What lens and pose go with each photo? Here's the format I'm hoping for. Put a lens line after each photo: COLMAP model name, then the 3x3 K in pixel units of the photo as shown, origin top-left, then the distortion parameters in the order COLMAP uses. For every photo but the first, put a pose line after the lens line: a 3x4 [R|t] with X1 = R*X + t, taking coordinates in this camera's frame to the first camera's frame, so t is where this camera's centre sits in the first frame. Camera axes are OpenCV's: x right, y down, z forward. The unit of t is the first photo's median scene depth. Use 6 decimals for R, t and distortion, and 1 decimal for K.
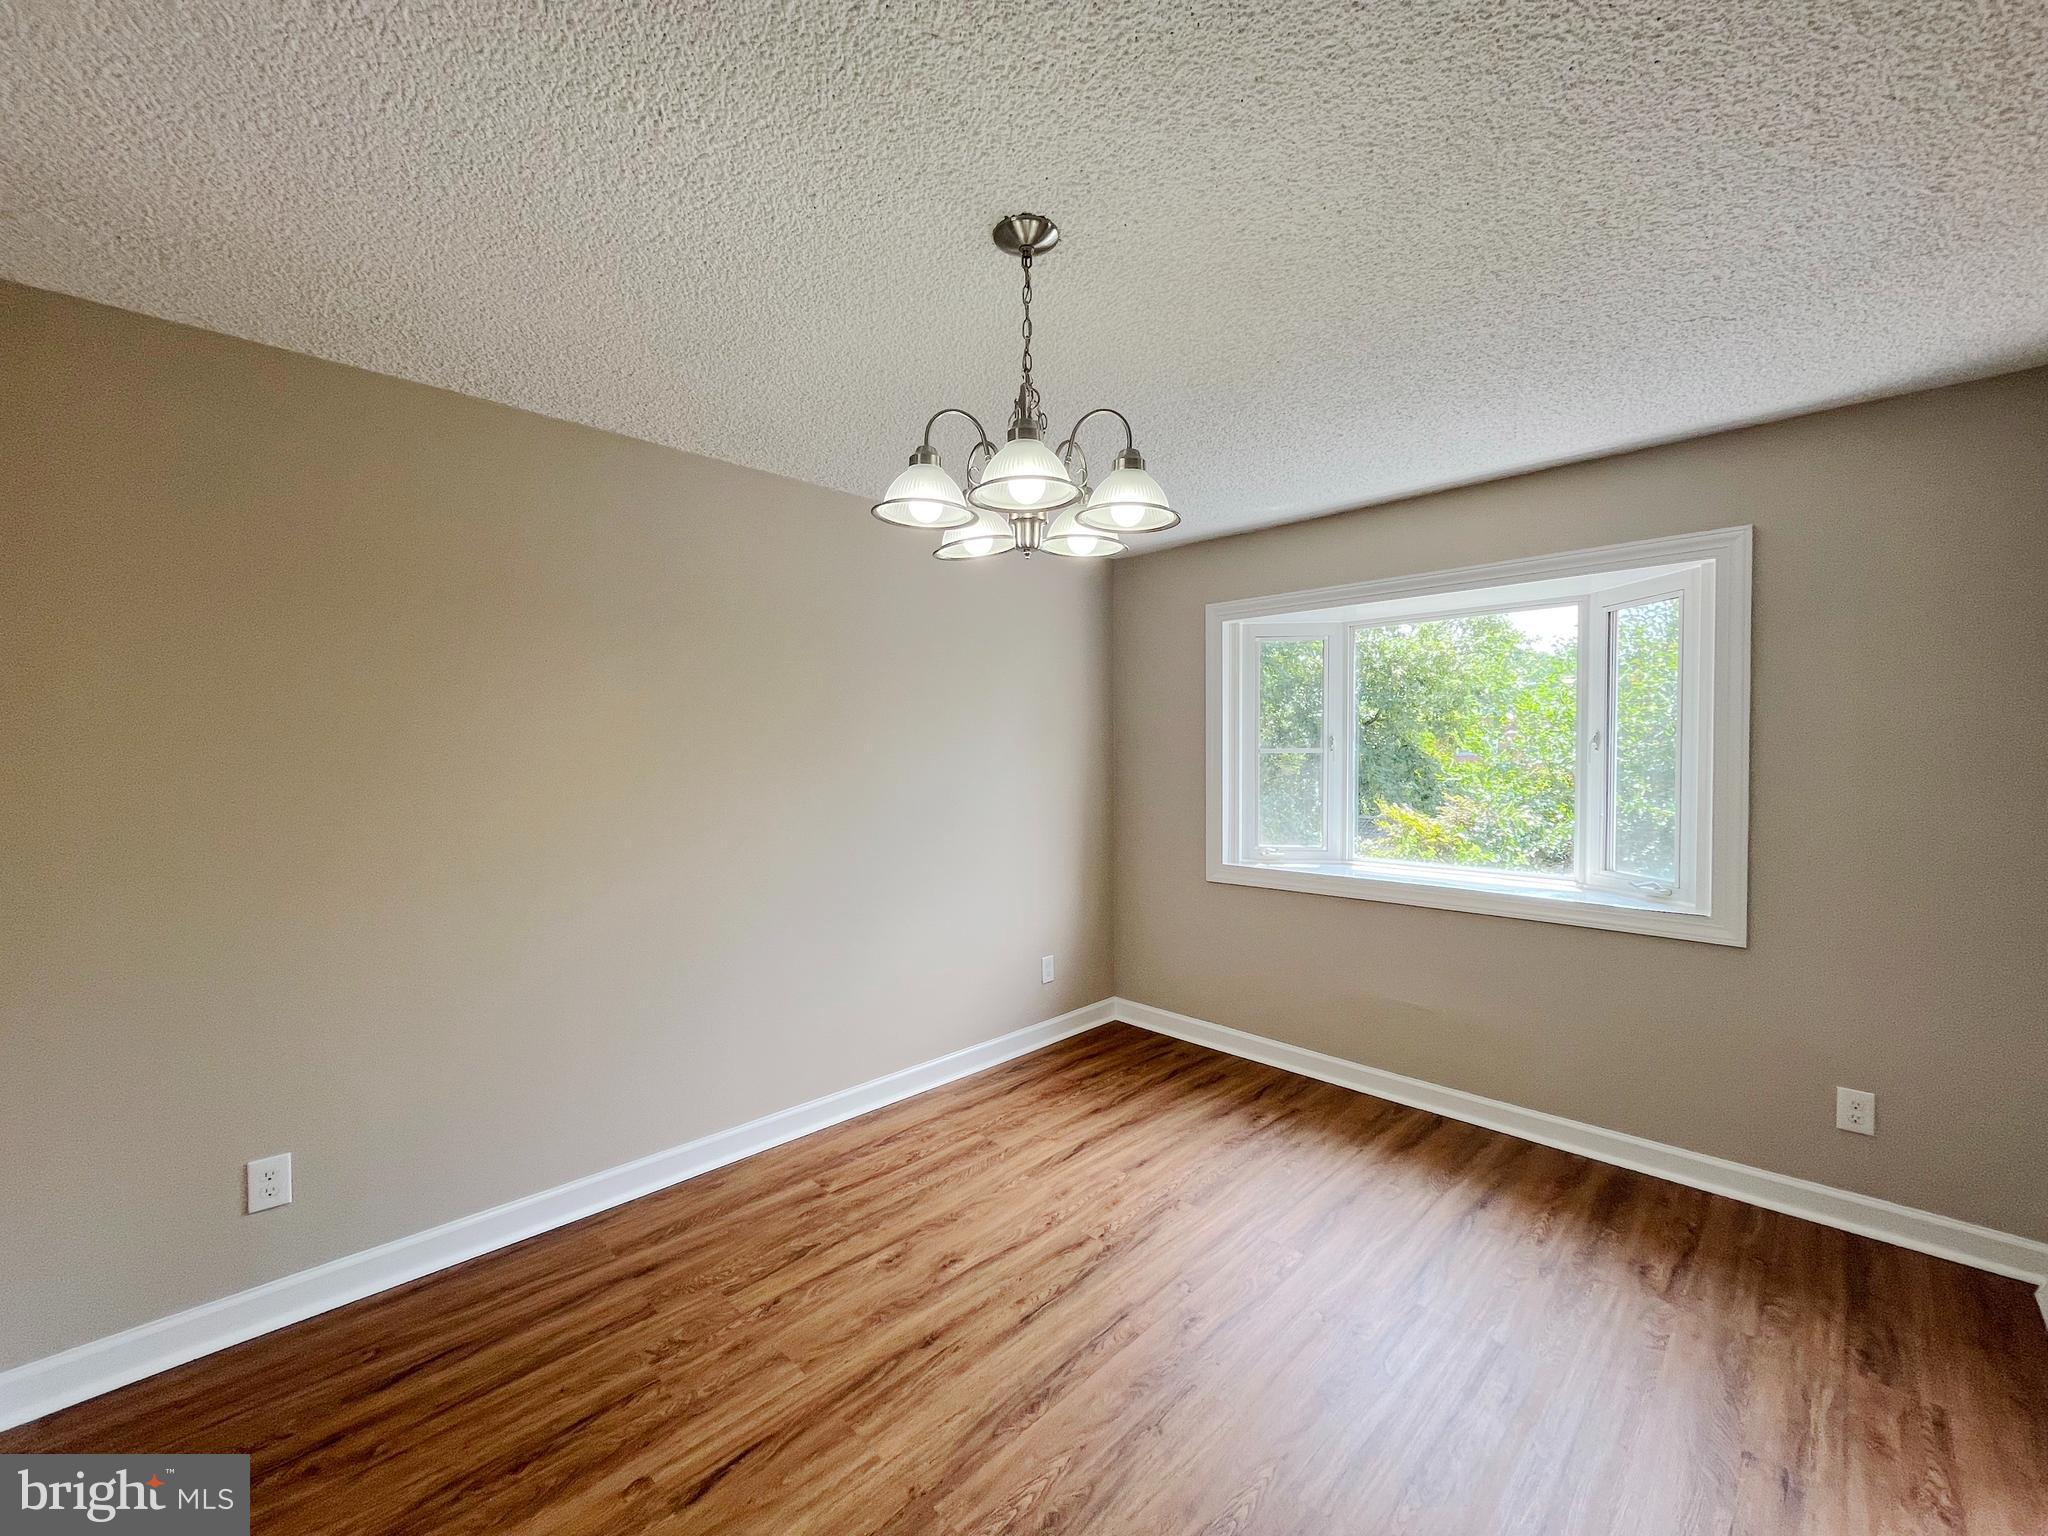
lens RADIAL K [[821.4, 0, 1027.8], [0, 821.4, 768.1], [0, 0, 1]] dist [-0.007323, 0.000528]
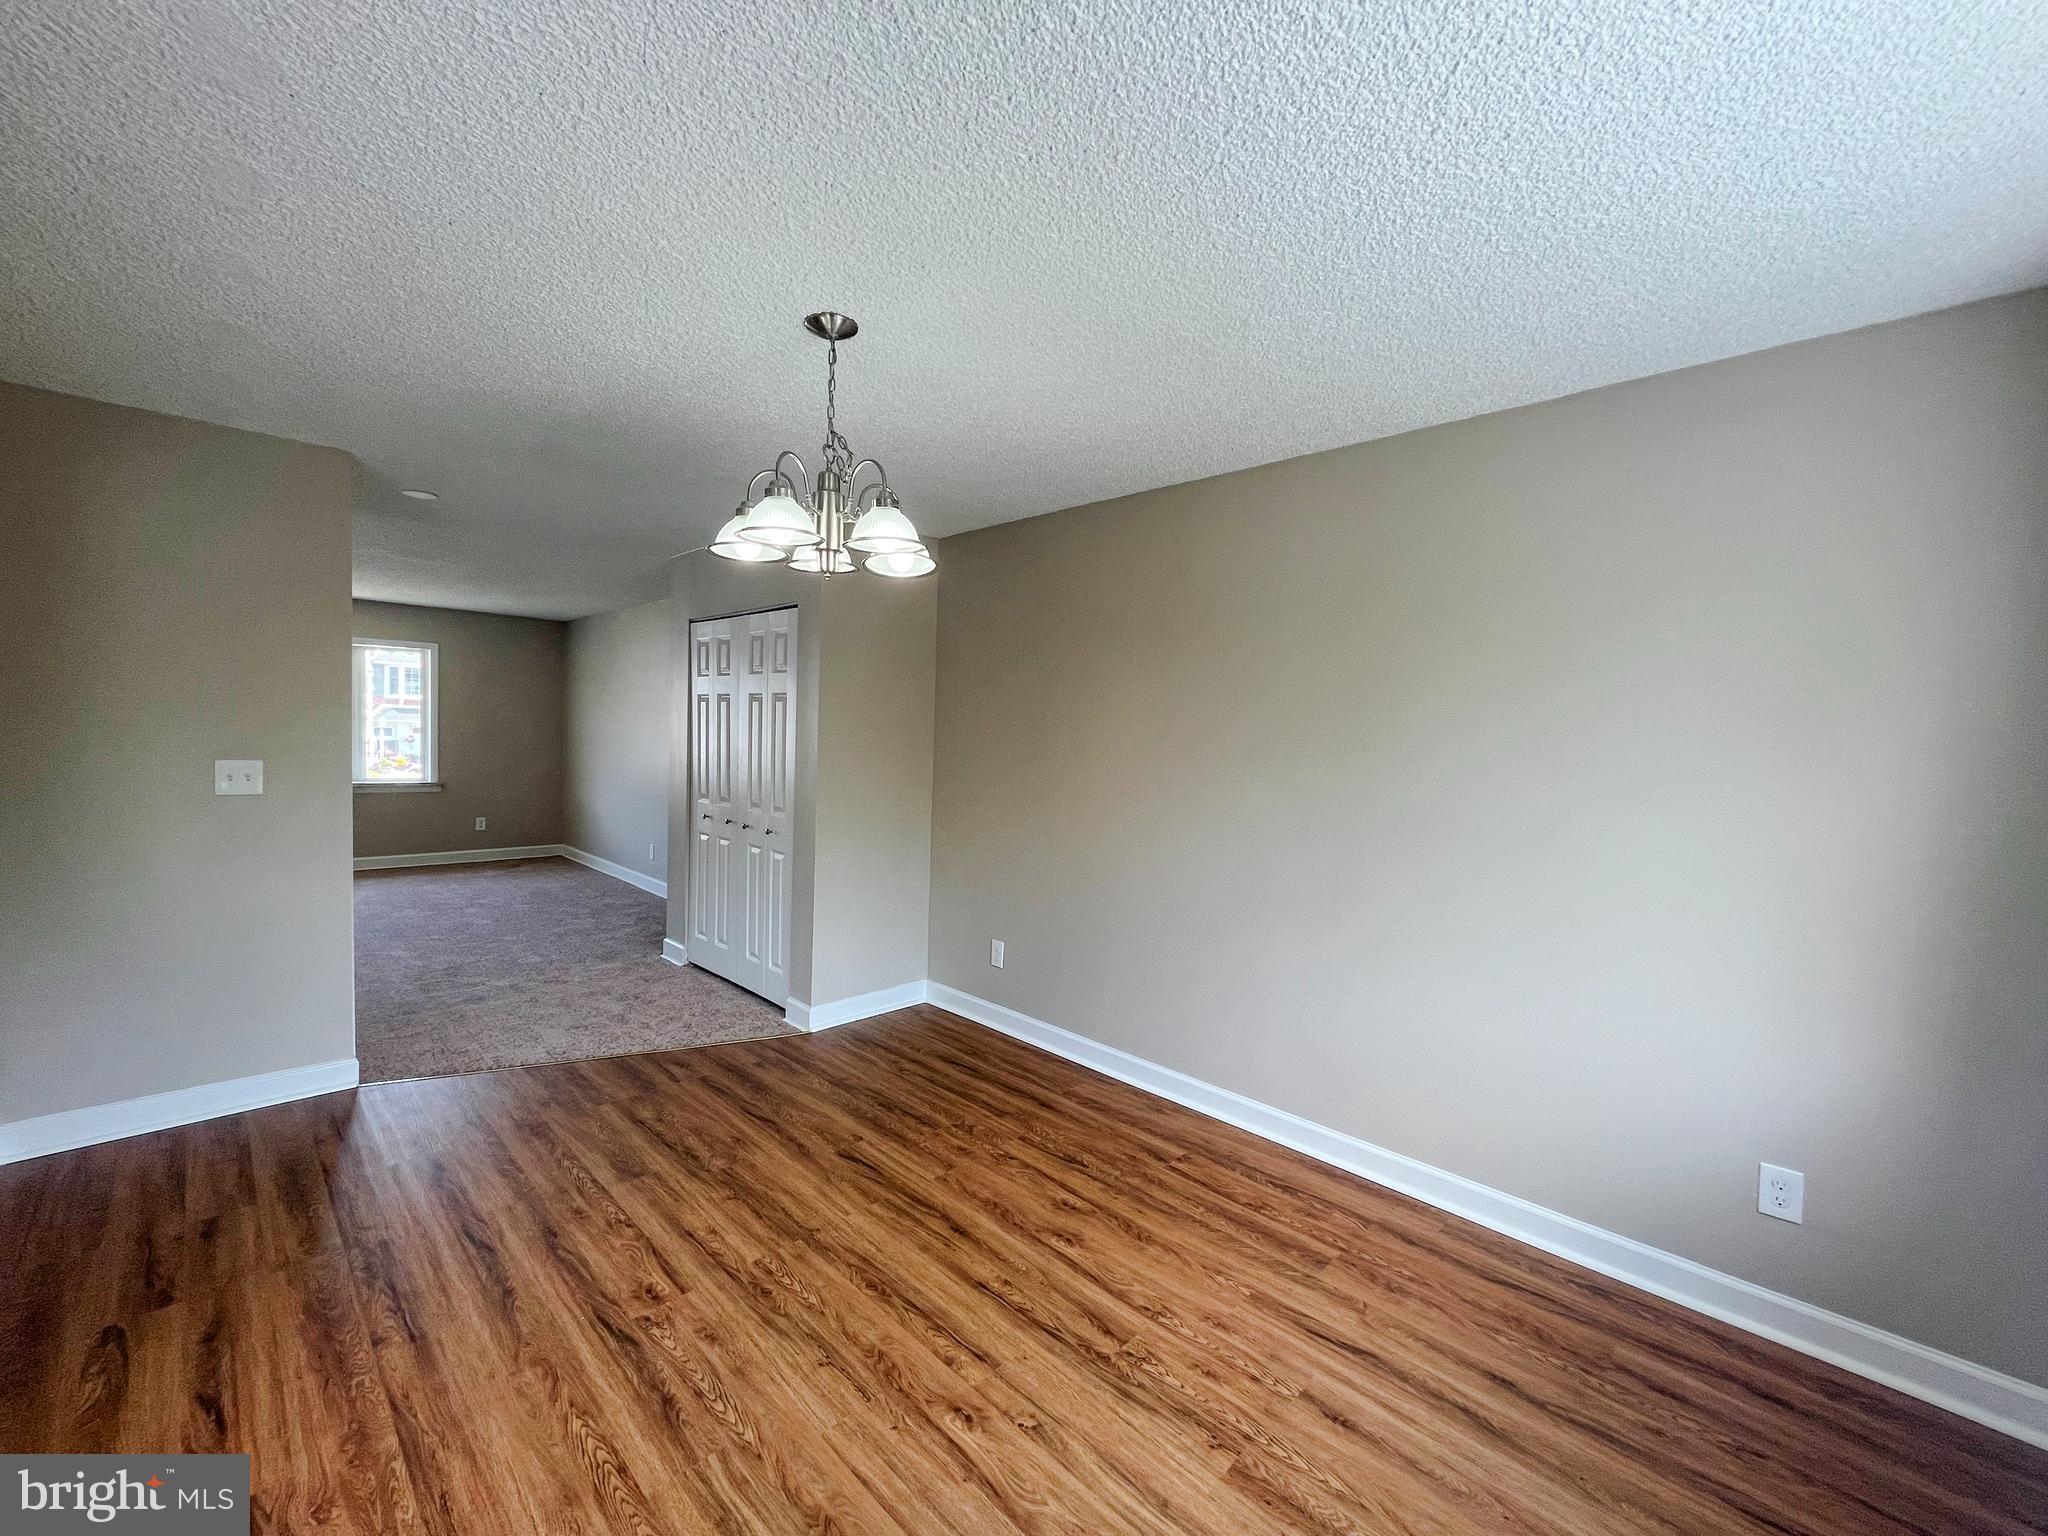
lens RADIAL K [[821.4, 0, 1027.8], [0, 821.4, 768.1], [0, 0, 1]] dist [-0.007323, 0.000528]
pose [[0.011735, 0.051398, -0.998609, 0.868252], [-0.052049, 0.997356, 0.050721, -0.032791], [0.998576, 0.051381, 0.014380, 0.875060]]
